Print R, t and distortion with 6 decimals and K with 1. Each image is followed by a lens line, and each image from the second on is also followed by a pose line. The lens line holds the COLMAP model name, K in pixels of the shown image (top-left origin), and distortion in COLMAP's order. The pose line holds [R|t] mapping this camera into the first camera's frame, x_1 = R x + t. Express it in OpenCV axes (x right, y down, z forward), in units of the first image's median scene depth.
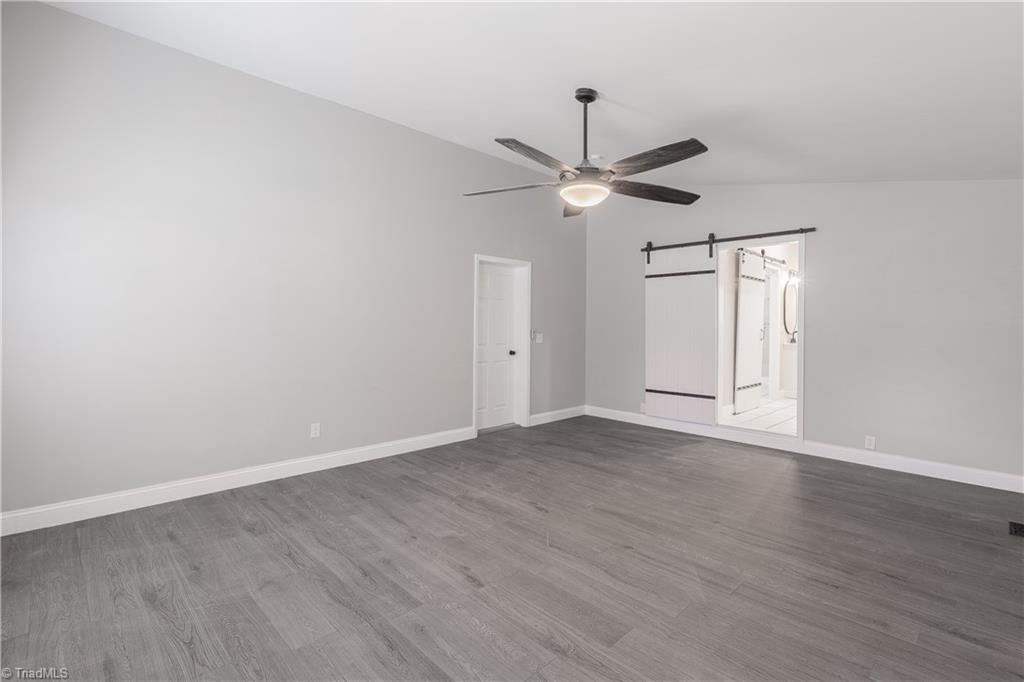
lens RADIAL K [[481.6, 0, 510.9], [0, 481.6, 318.6], [0, 0, 1]] dist [-0.003425, -0.000338]
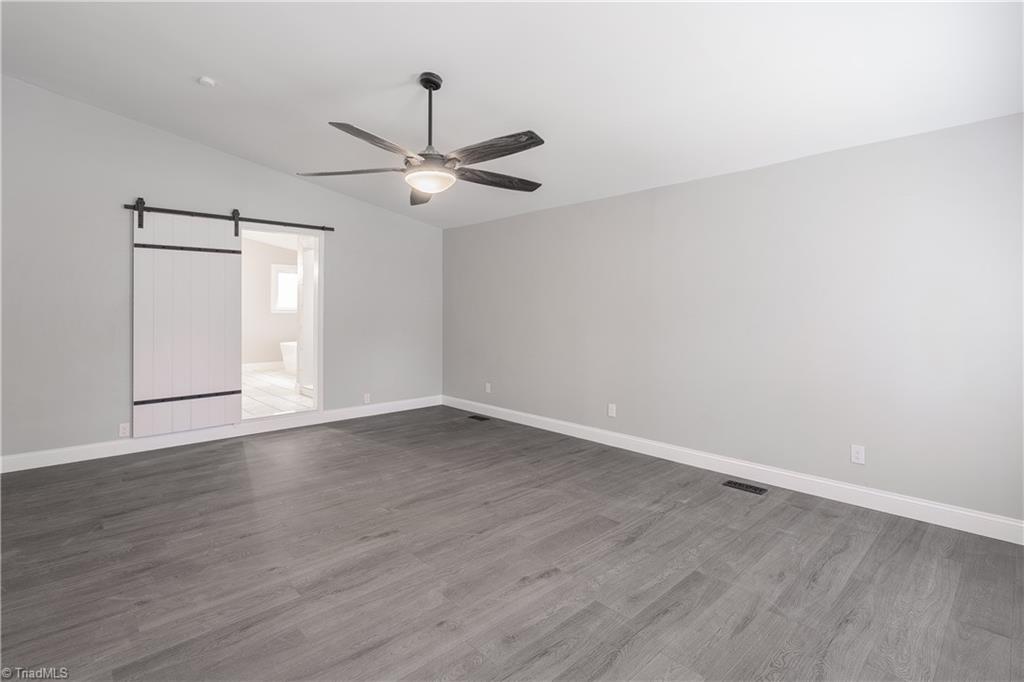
lens RADIAL K [[481.6, 0, 510.9], [0, 481.6, 318.6], [0, 0, 1]] dist [-0.003425, -0.000338]
pose [[0.014816, -0.026825, 0.999530, -0.809490], [-0.010858, 0.999577, 0.026987, -0.007272], [-0.999831, -0.011252, 0.014518, 0.815947]]
